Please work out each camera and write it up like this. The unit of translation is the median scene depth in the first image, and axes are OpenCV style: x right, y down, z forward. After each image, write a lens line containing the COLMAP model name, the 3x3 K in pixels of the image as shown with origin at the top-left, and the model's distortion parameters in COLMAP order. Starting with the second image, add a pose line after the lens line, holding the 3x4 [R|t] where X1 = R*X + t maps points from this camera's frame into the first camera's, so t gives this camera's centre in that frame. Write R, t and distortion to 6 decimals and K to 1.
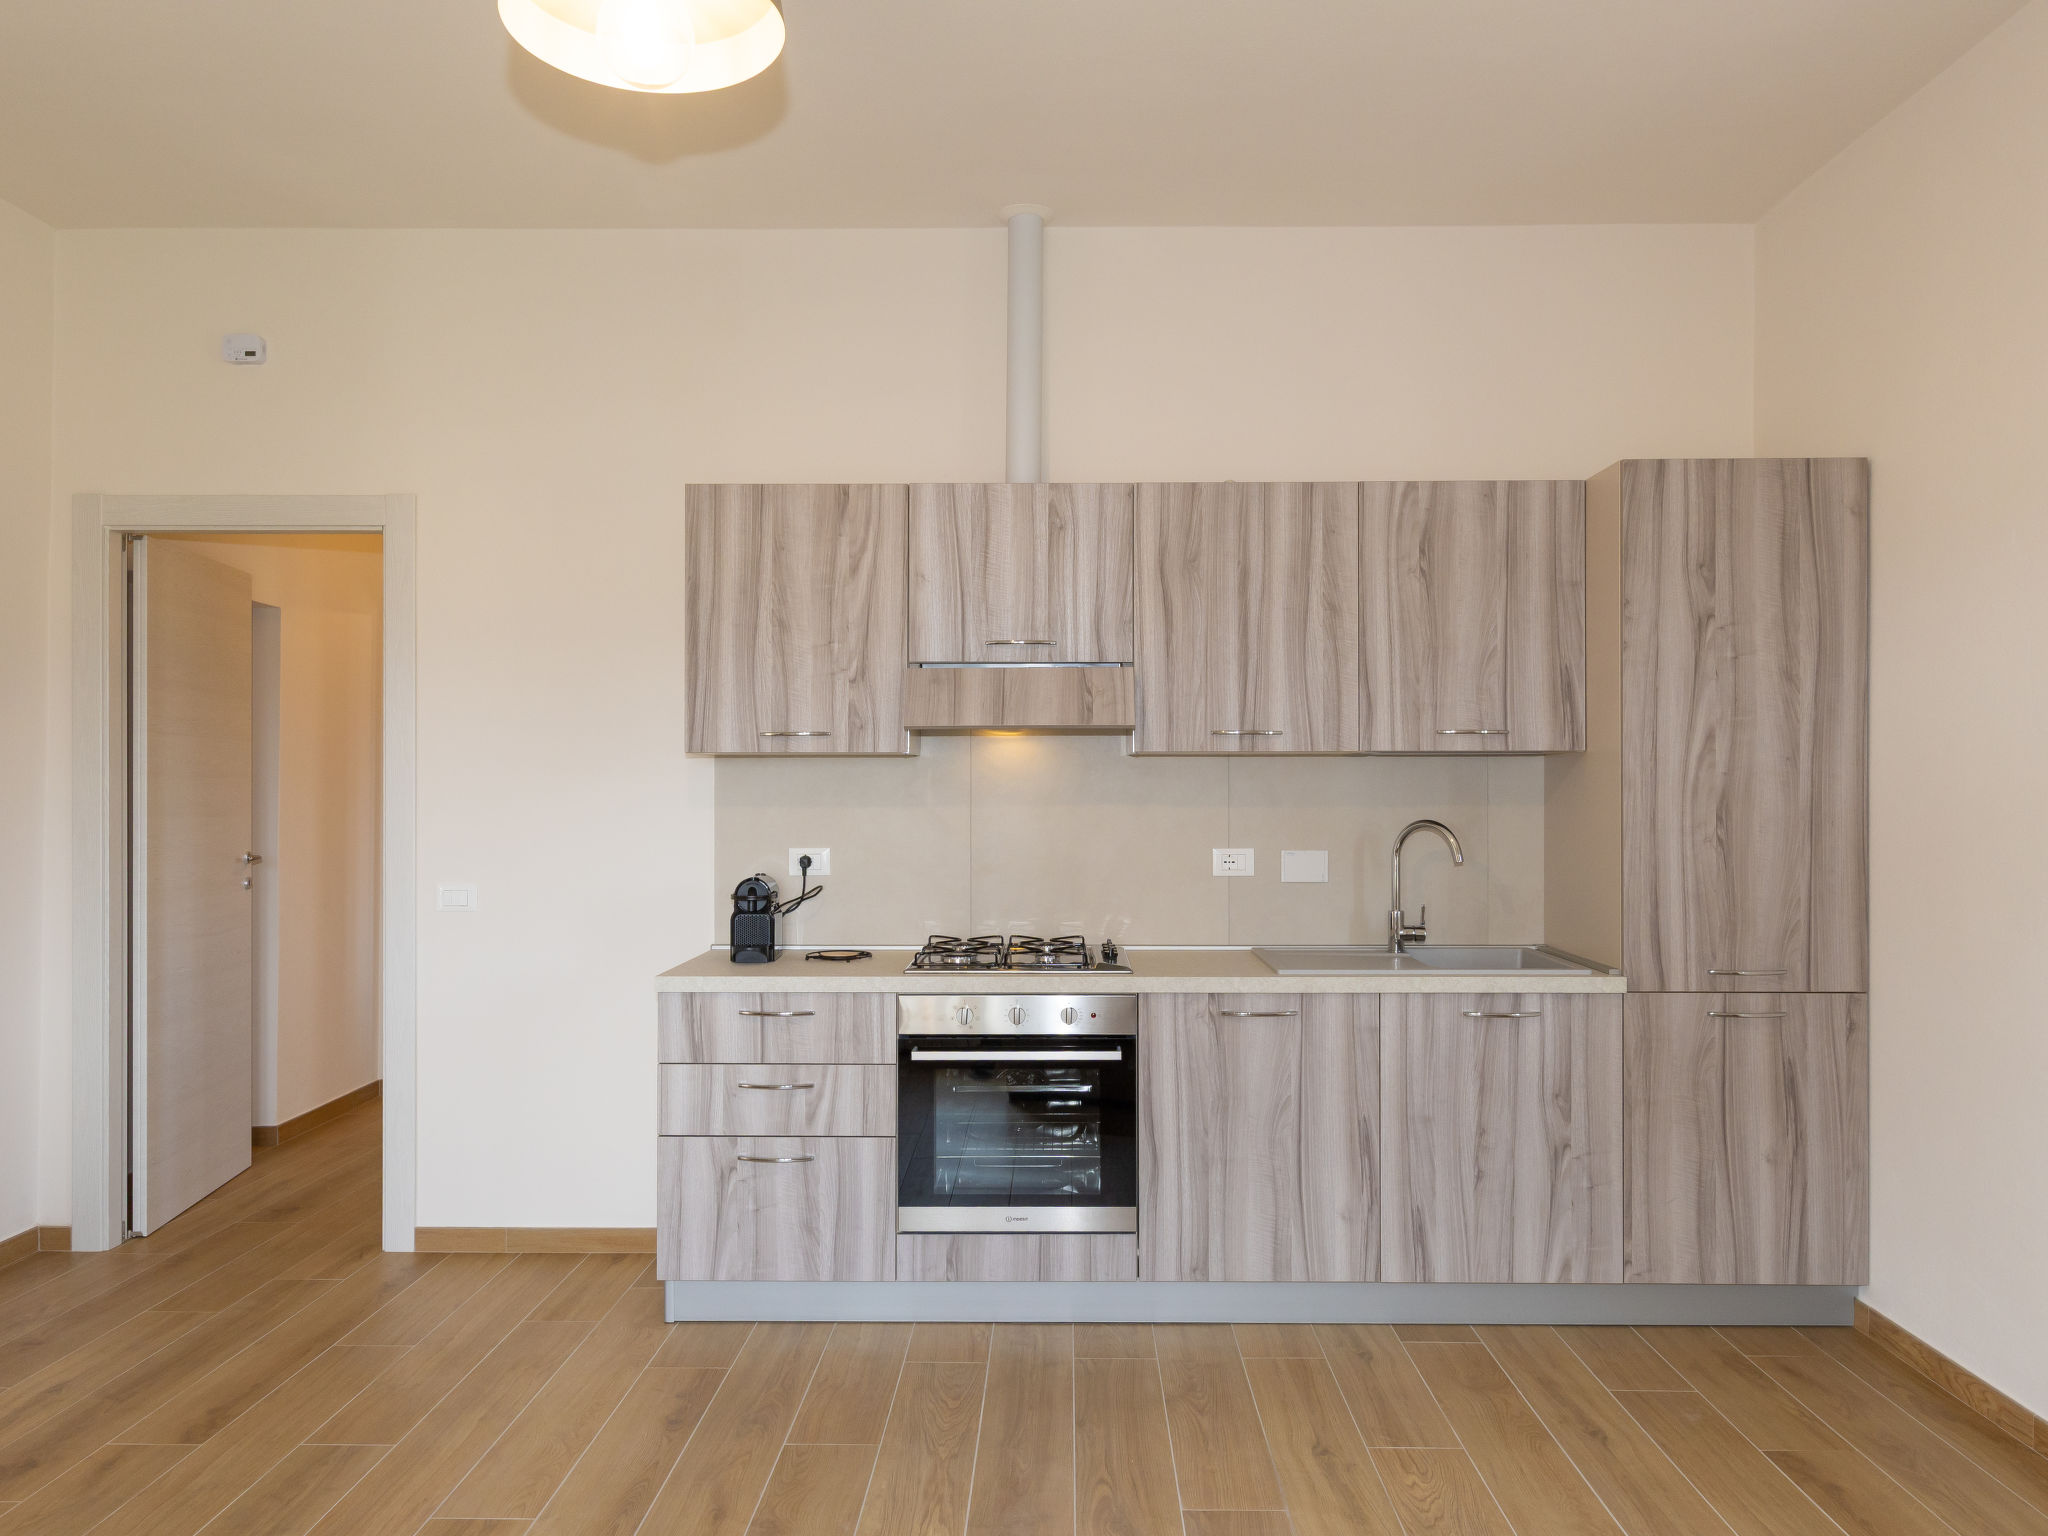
lens RADIAL K [[1549.6, 0, 1024.0], [0, 1549.6, 768.0], [0, 0, 1]] dist [-0.003633, -0.001269]
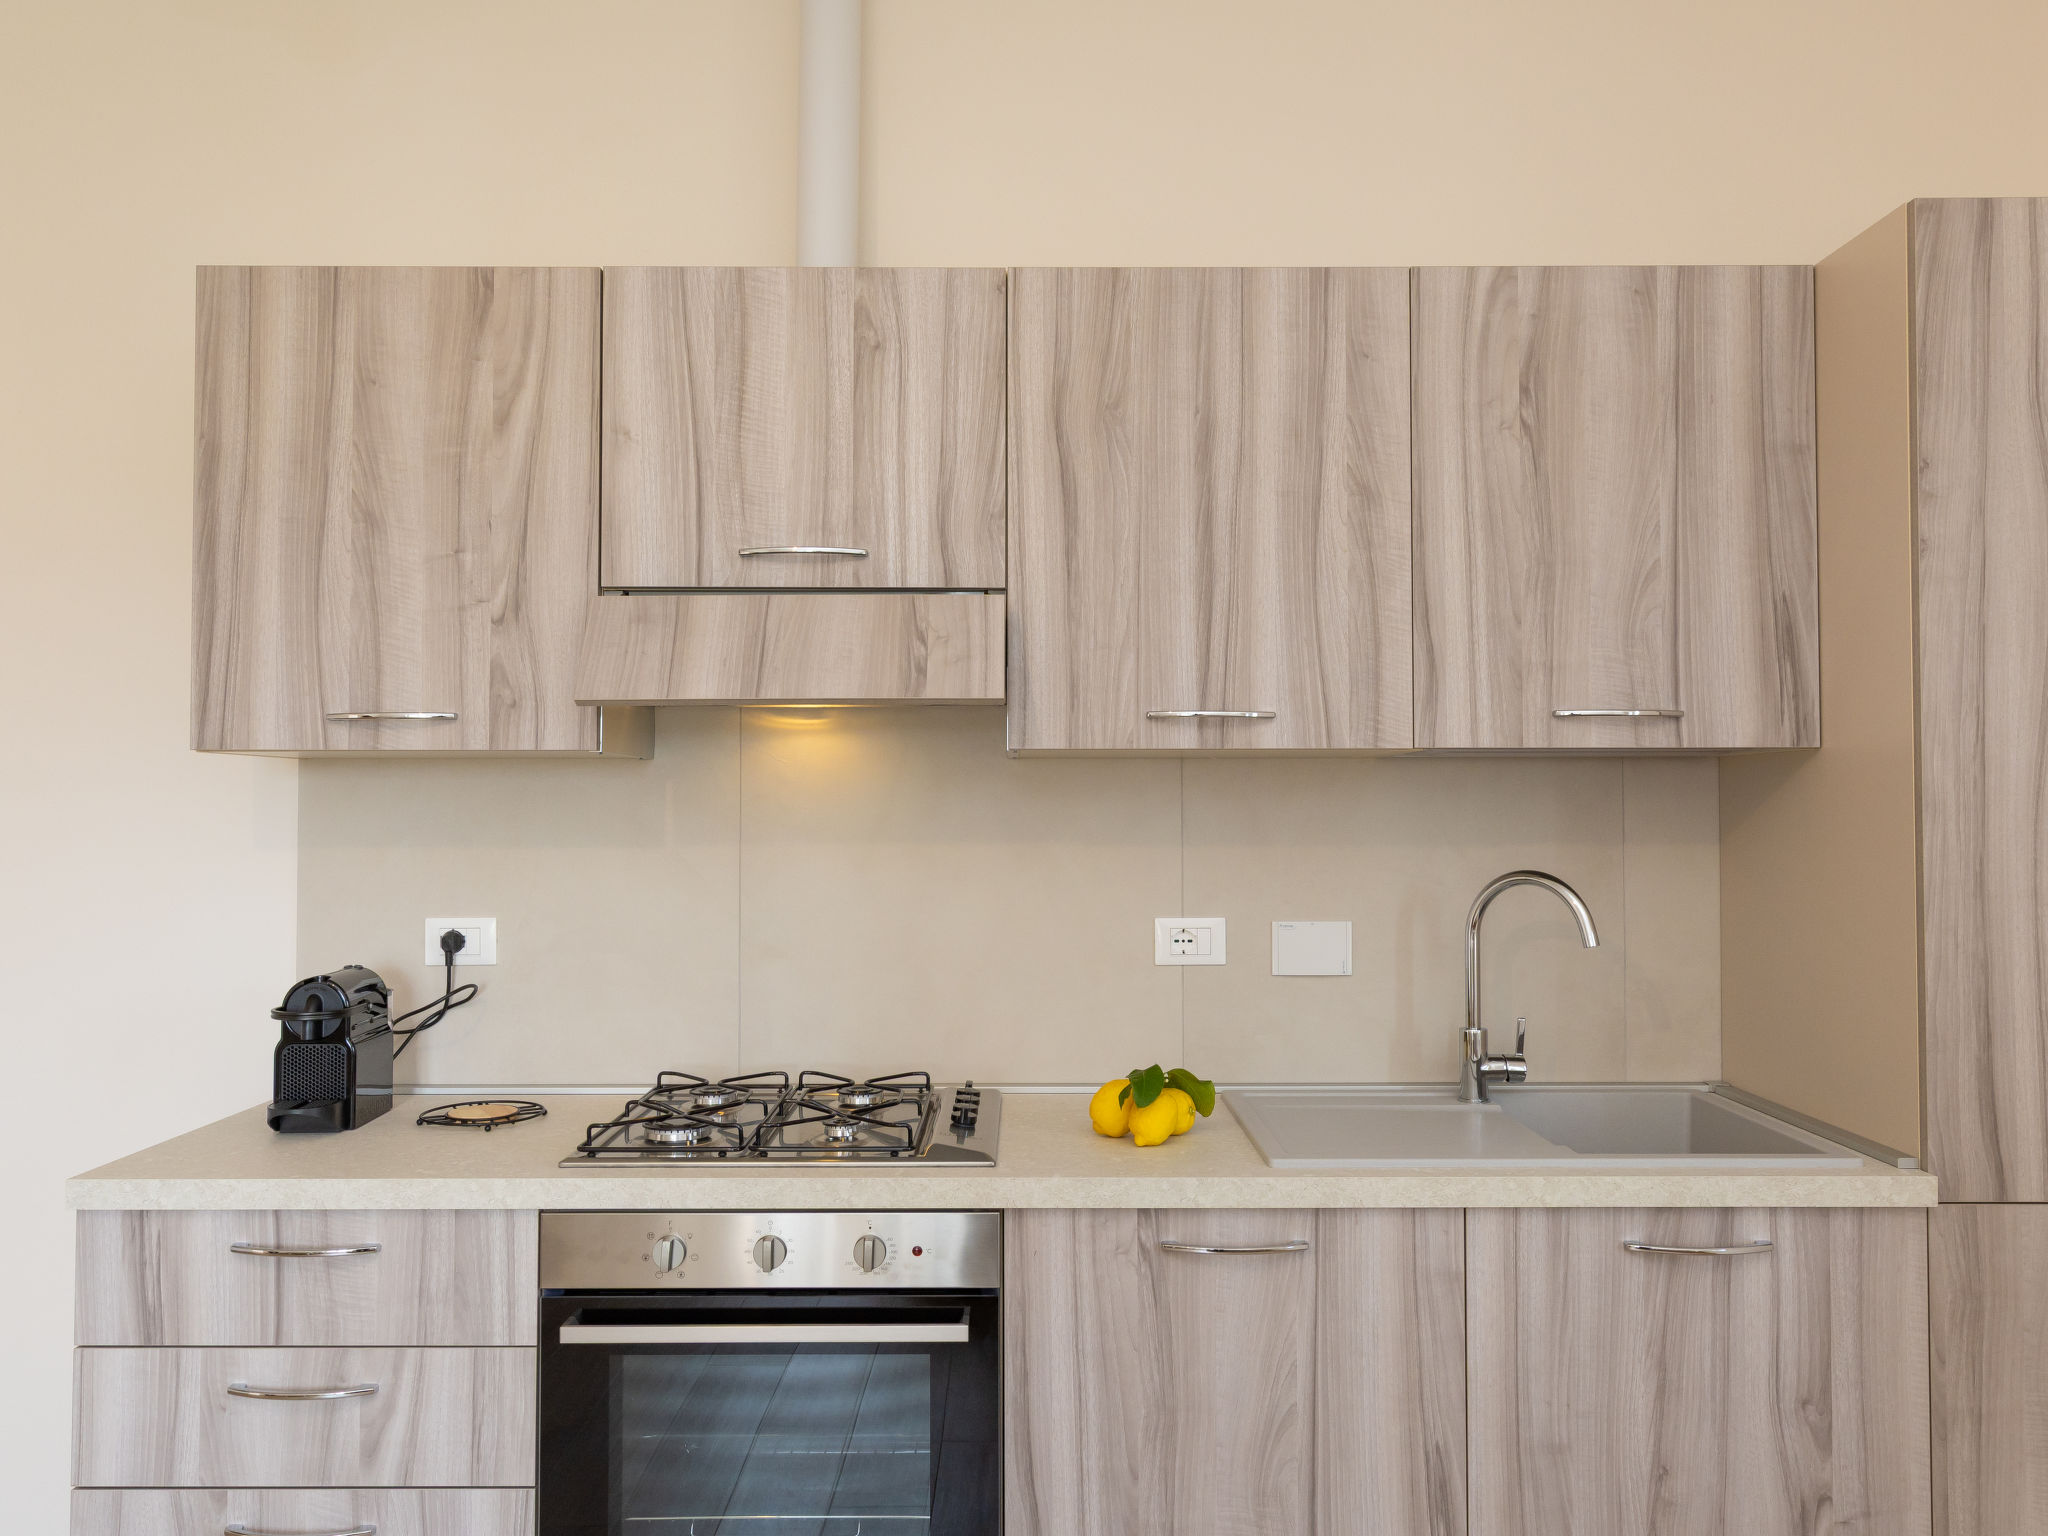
lens RADIAL K [[1382.8, 0, 1024.0], [0, 1382.8, 768.0], [0, 0, 1]] dist [0.000672, -0.002425]
pose [[0.999997, -0.000277, -0.002492, 0.078394], [0.000234, 0.999850, -0.017308, 0.004869], [0.002496, 0.017307, 0.999847, 0.508093]]
